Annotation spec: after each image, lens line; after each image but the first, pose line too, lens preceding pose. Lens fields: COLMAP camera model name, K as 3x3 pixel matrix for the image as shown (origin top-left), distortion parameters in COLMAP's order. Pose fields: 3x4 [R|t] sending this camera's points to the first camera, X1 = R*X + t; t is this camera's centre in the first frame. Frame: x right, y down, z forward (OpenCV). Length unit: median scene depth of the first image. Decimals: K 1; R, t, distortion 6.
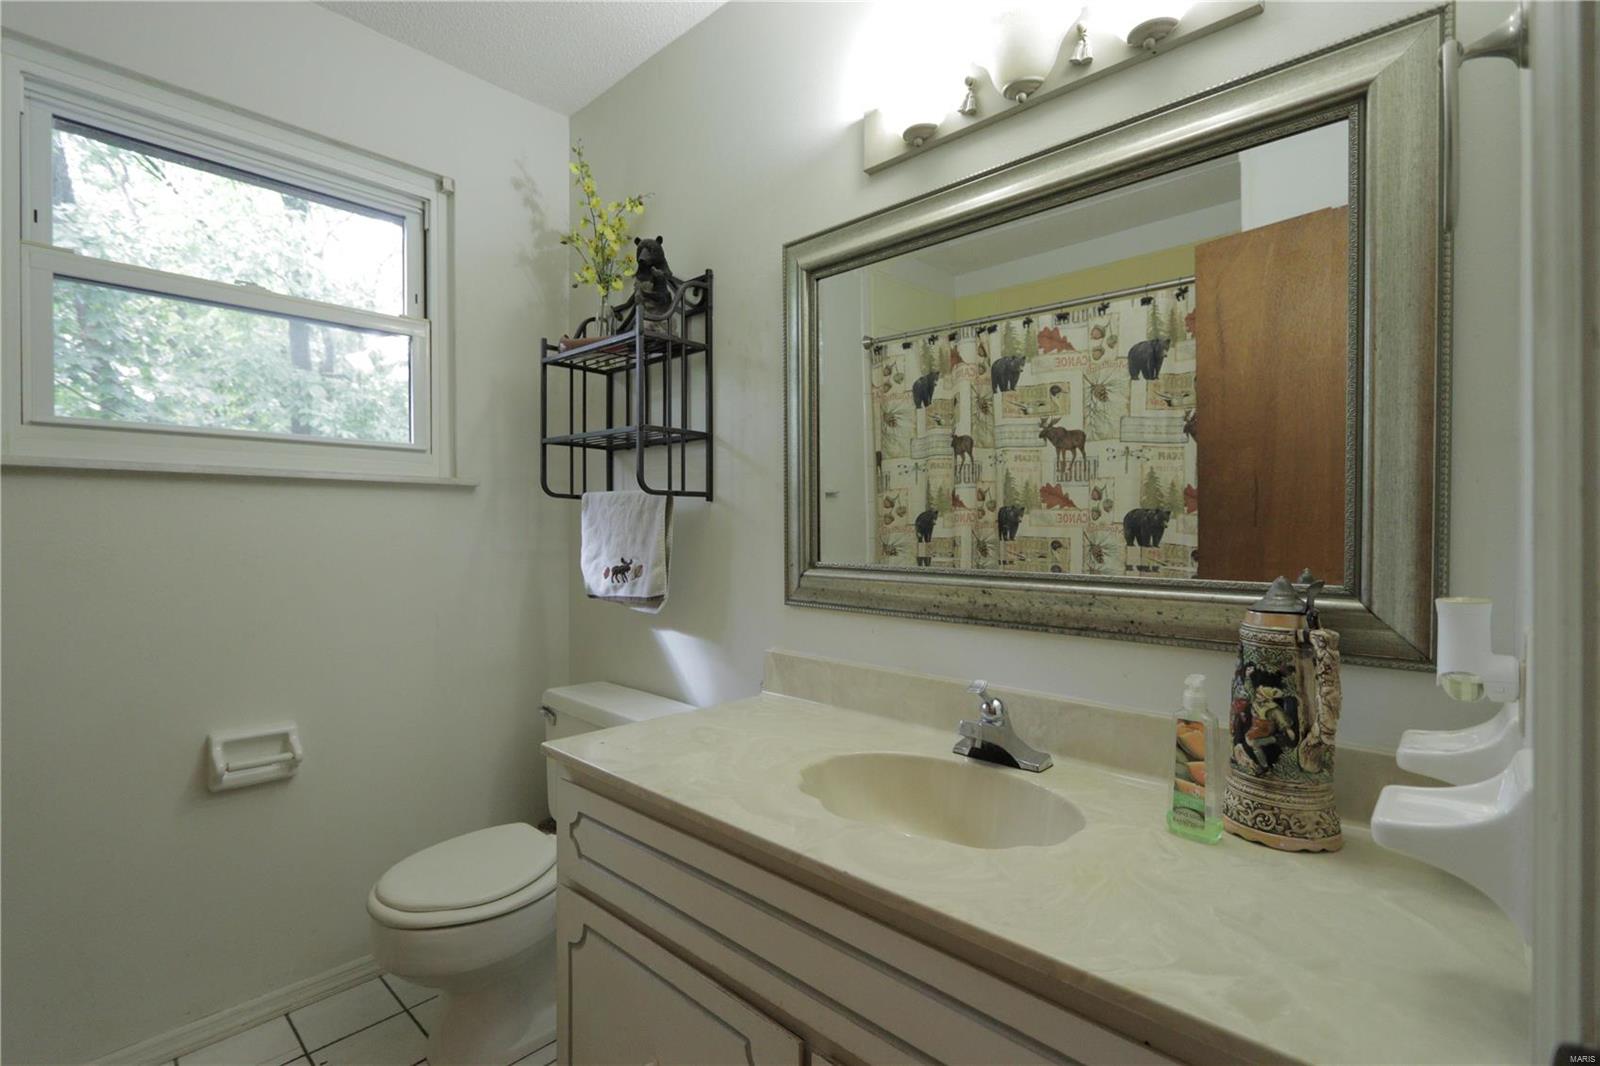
lens RADIAL K [[735.8, 0, 794.7], [0, 735.8, 533.9], [0, 0, 1]] dist [-0.001826, -0.000986]
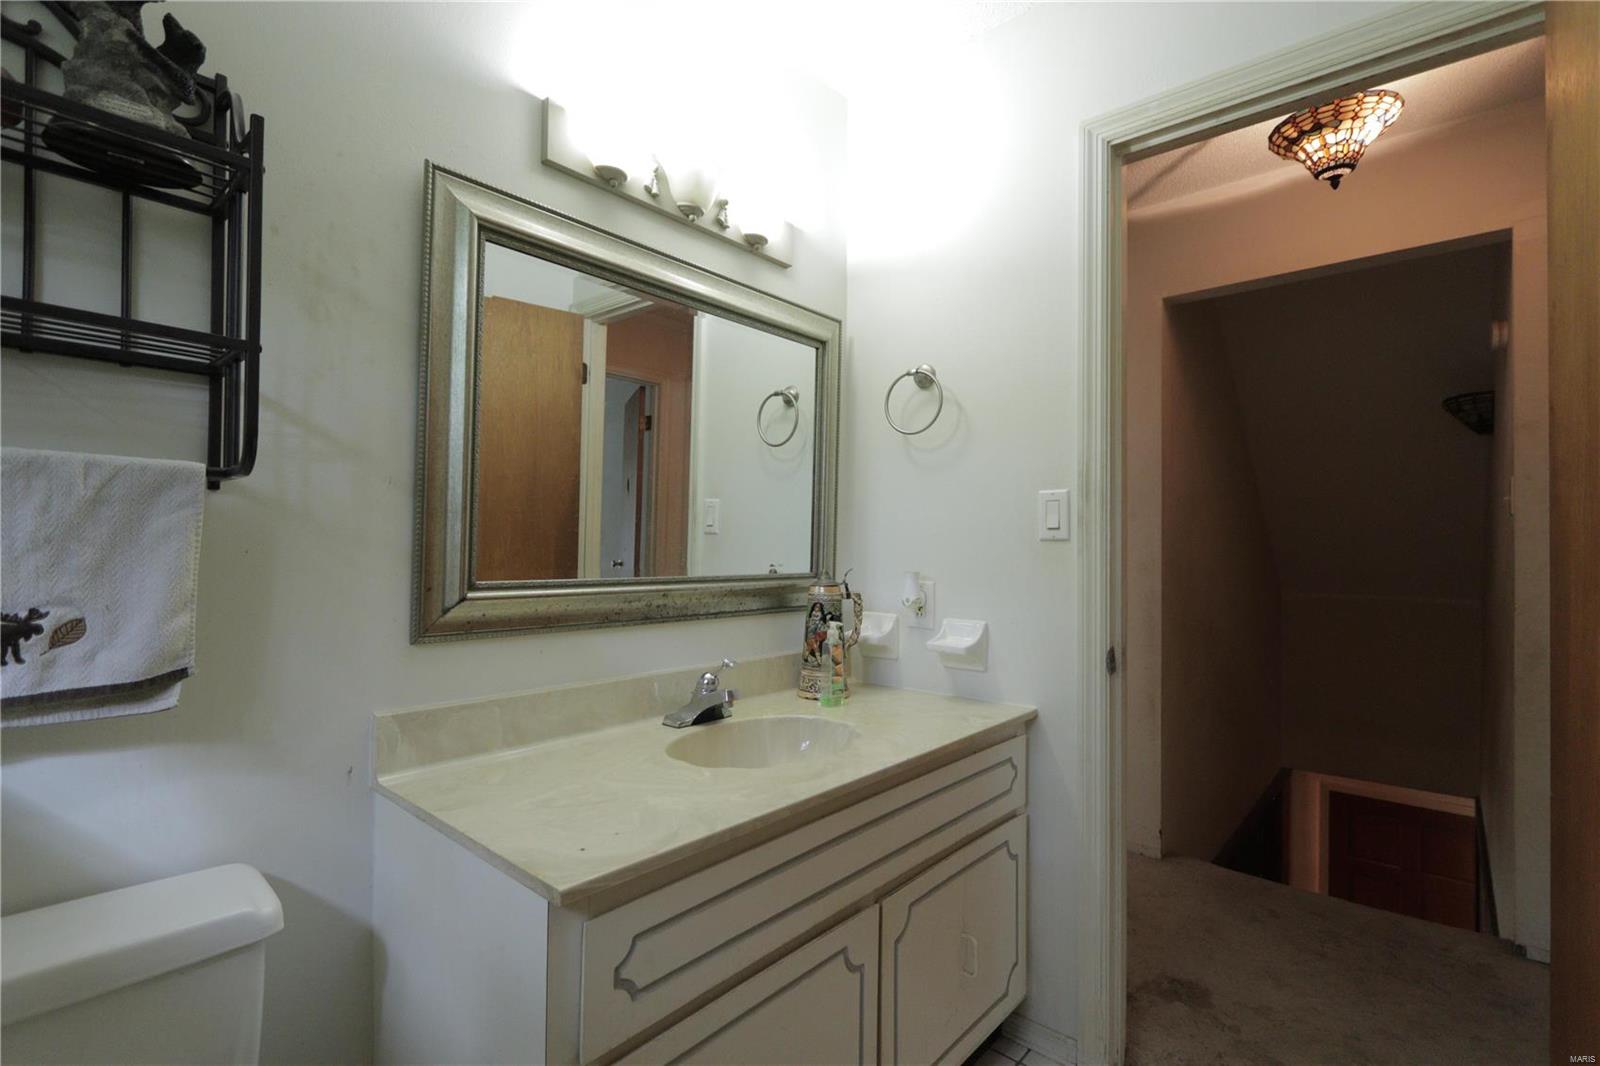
lens RADIAL K [[735.8, 0, 794.7], [0, 735.8, 533.9], [0, 0, 1]] dist [-0.001826, -0.000986]
pose [[-0.035317, 0.011914, 0.999305, -0.960062], [-0.005285, 0.999913, -0.012108, -0.008988], [-0.999362, -0.005709, -0.035251, 0.812604]]
